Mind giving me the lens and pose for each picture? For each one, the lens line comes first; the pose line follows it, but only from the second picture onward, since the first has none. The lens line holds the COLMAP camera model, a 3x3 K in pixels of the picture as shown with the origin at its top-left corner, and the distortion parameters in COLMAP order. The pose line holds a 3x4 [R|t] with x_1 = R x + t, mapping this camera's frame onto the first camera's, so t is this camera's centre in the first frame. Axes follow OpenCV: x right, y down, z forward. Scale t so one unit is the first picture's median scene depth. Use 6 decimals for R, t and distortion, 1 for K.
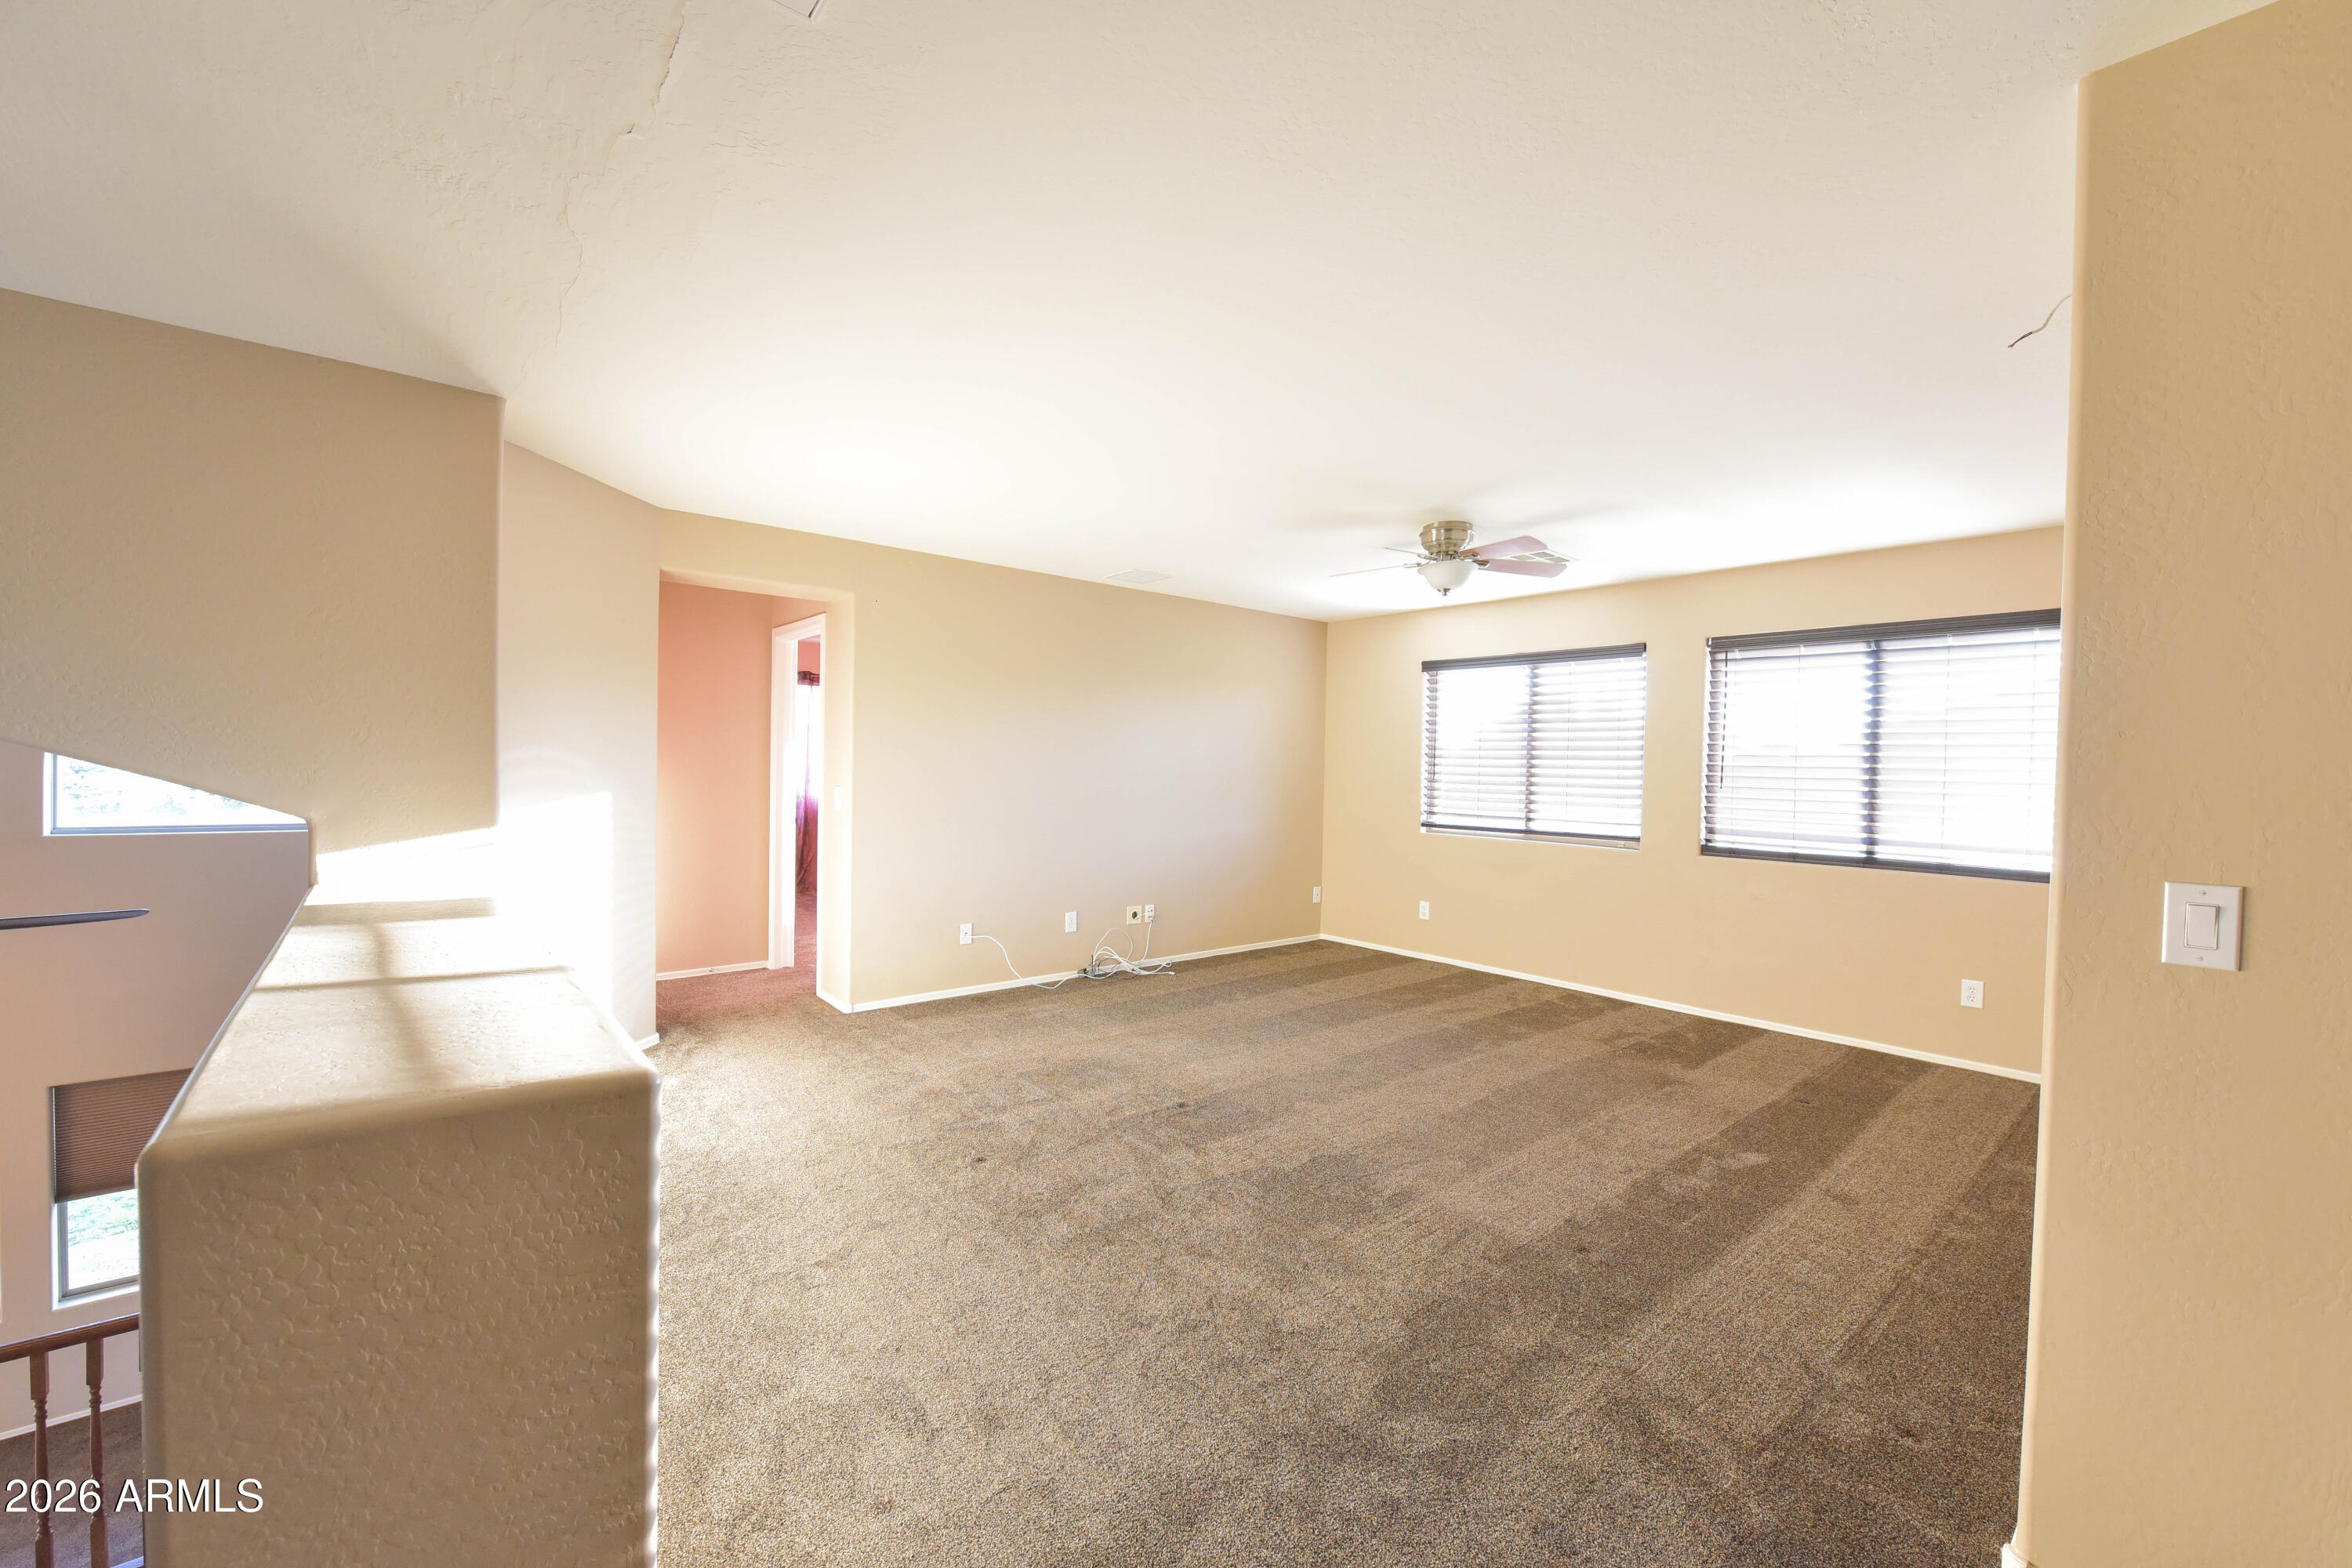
lens RADIAL K [[927.5, 0, 1173.8], [0, 927.5, 788.2], [0, 0, 1]] dist [-0.009916, -0.000273]
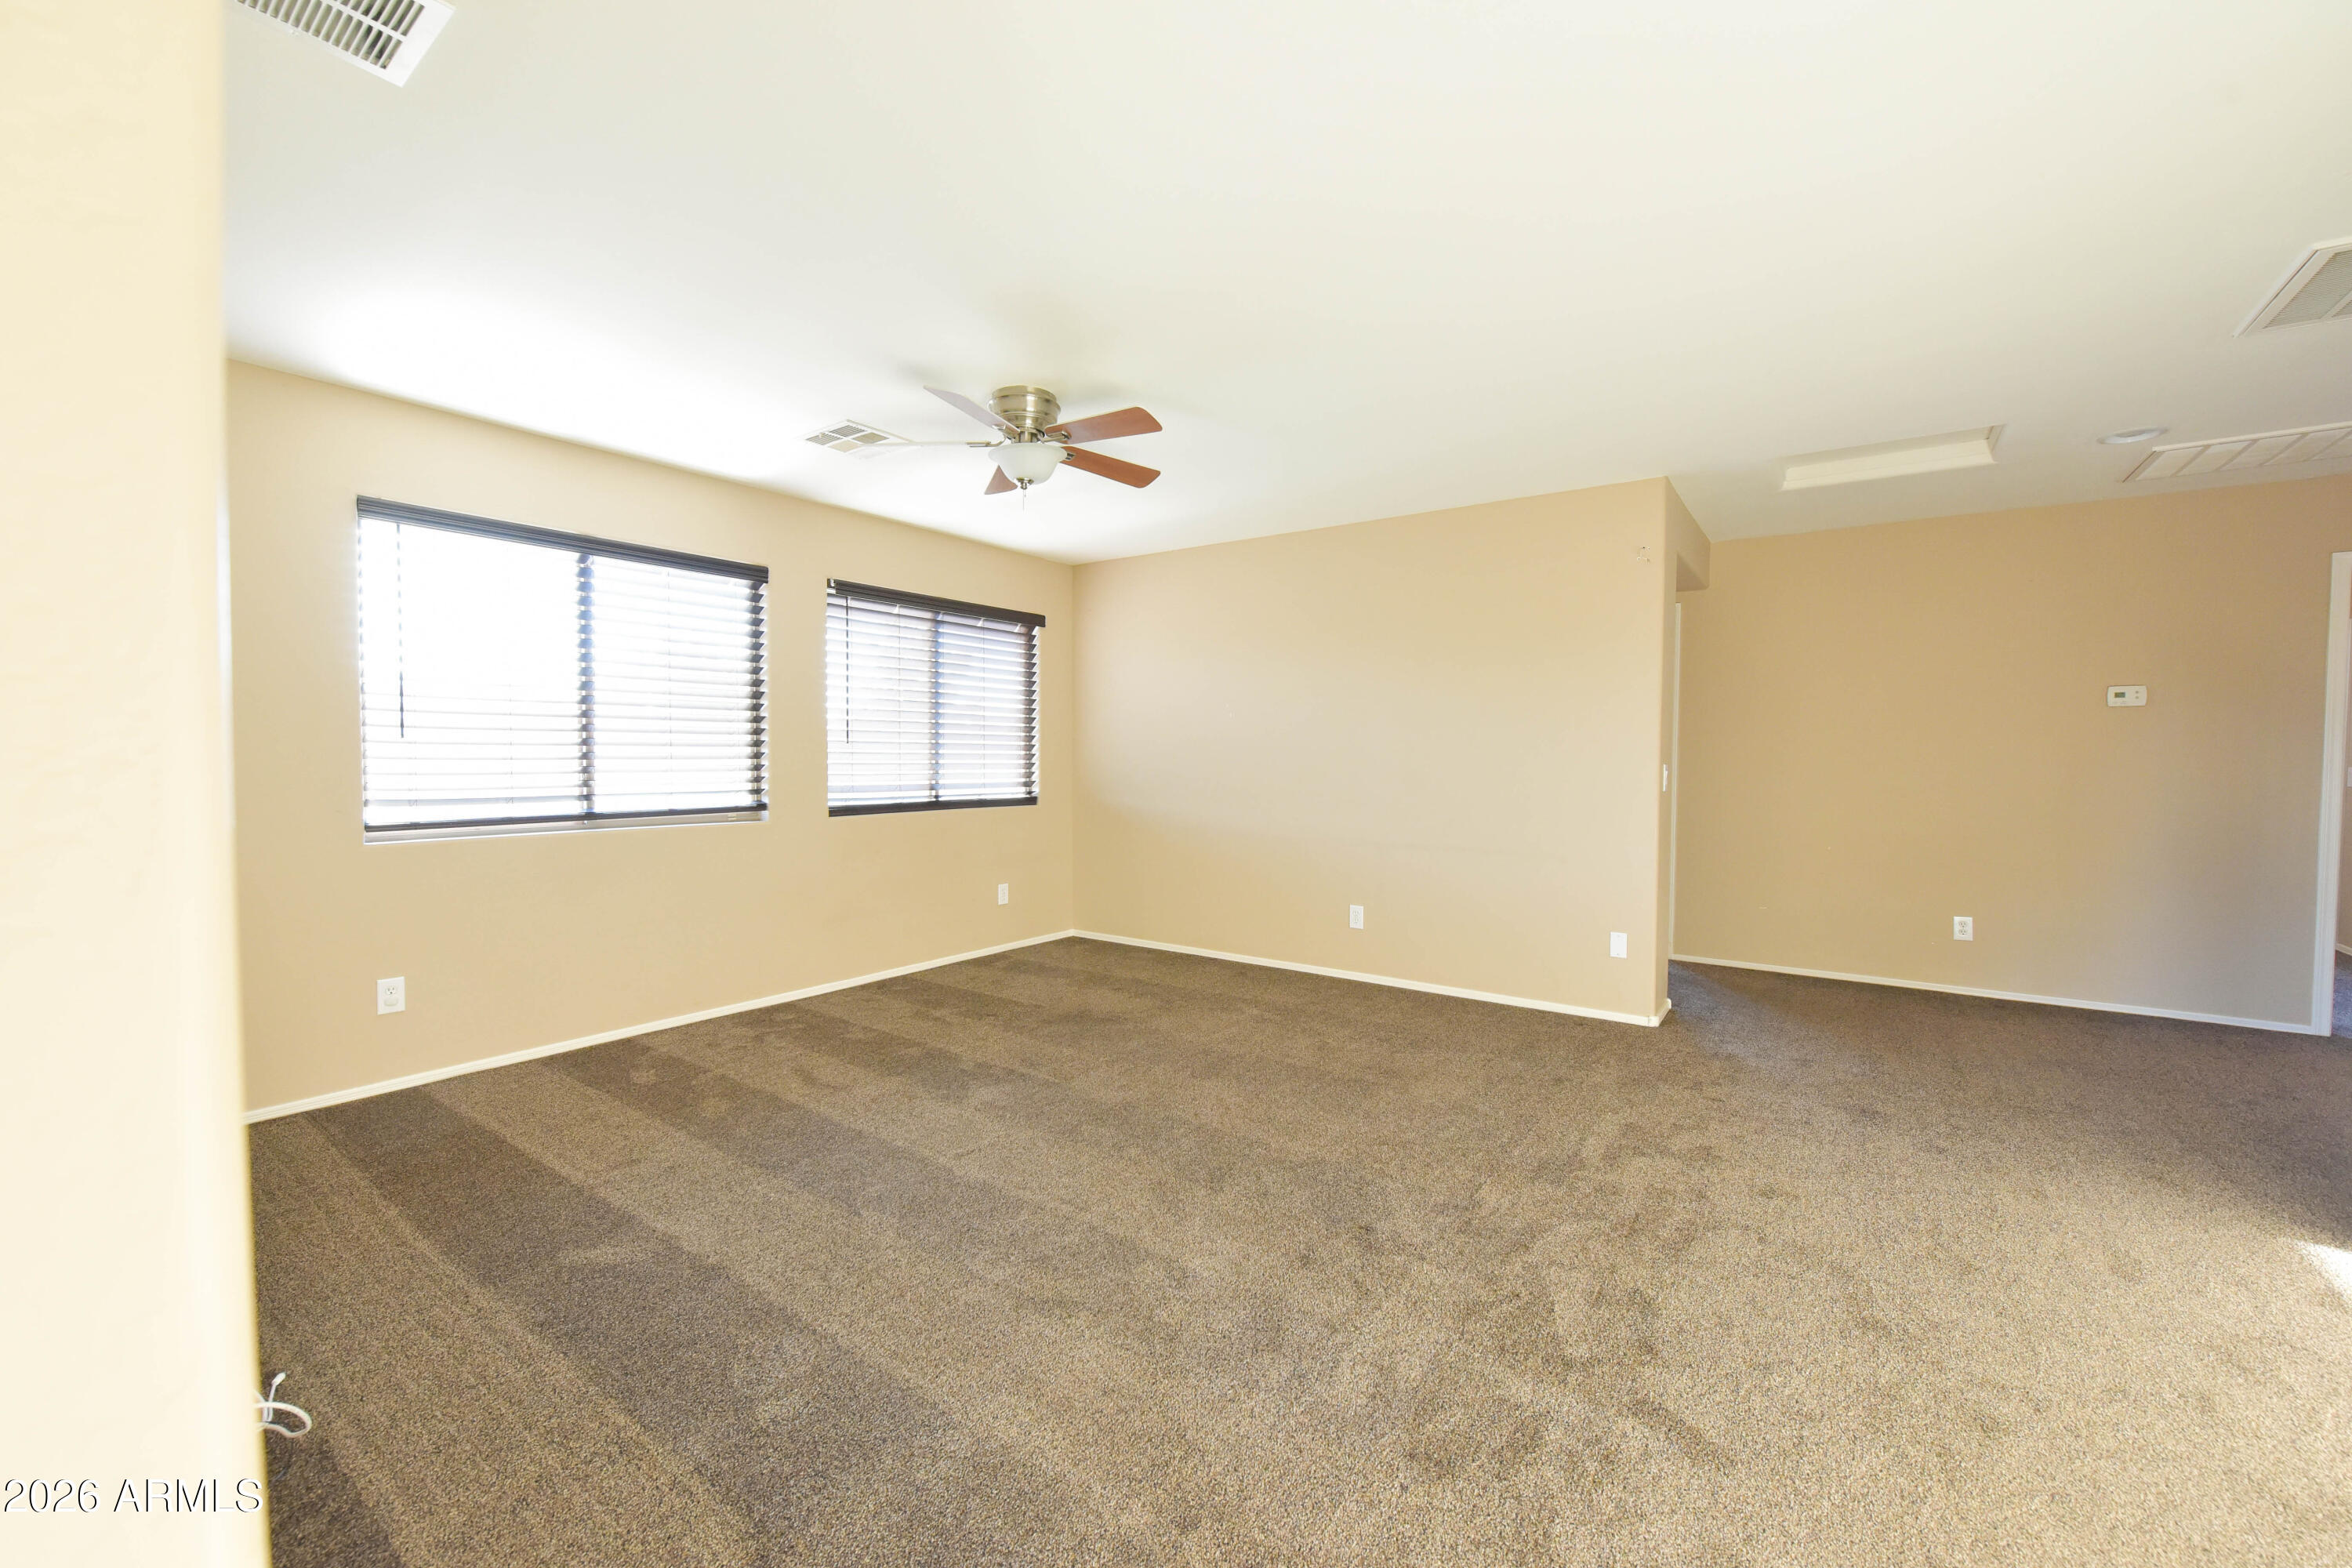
lens RADIAL K [[927.5, 0, 1173.8], [0, 927.5, 788.2], [0, 0, 1]] dist [-0.009916, -0.000273]
pose [[-0.279122, -0.066348, 0.957961, -0.441292], [0.002943, 0.997546, 0.069947, -0.020609], [-0.960251, 0.022343, -0.278241, 1.010956]]
